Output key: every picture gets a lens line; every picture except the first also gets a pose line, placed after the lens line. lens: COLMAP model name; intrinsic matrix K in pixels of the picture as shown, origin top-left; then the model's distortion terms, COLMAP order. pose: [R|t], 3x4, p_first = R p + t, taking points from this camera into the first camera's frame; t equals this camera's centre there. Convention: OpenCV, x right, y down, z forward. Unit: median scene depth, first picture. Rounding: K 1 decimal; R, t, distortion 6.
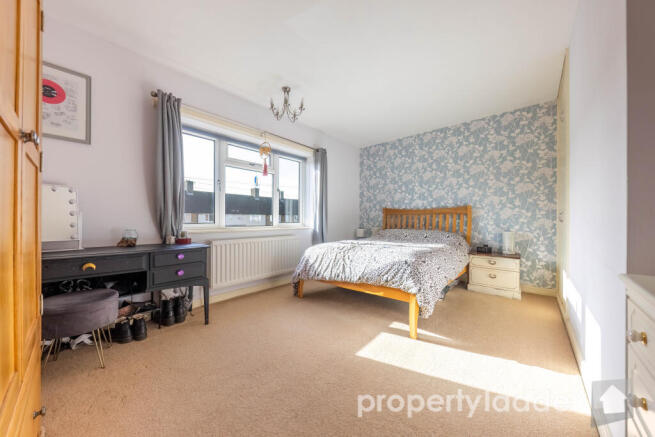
lens RADIAL K [[228.3, 0, 335.5], [0, 228.3, 217.8], [0, 0, 1]] dist [0.023333, 0.000006]
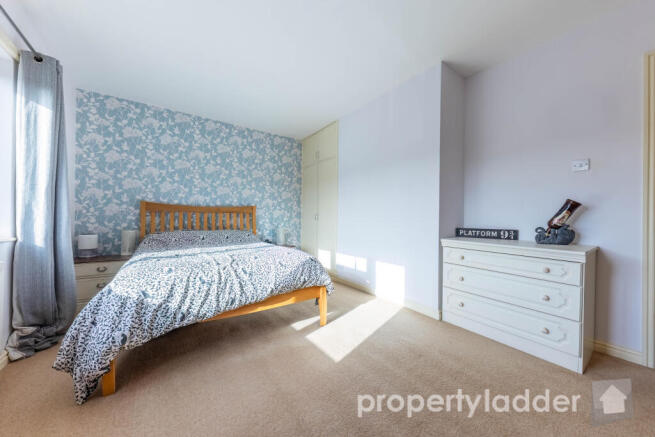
lens RADIAL K [[228.3, 0, 335.5], [0, 228.3, 217.8], [0, 0, 1]] dist [0.023333, 0.000006]
pose [[0.234673, -0.000058, 0.972074, -0.376463], [-0.013283, 0.999906, 0.003267, -0.004080], [-0.971984, -0.013679, 0.234651, 0.342072]]
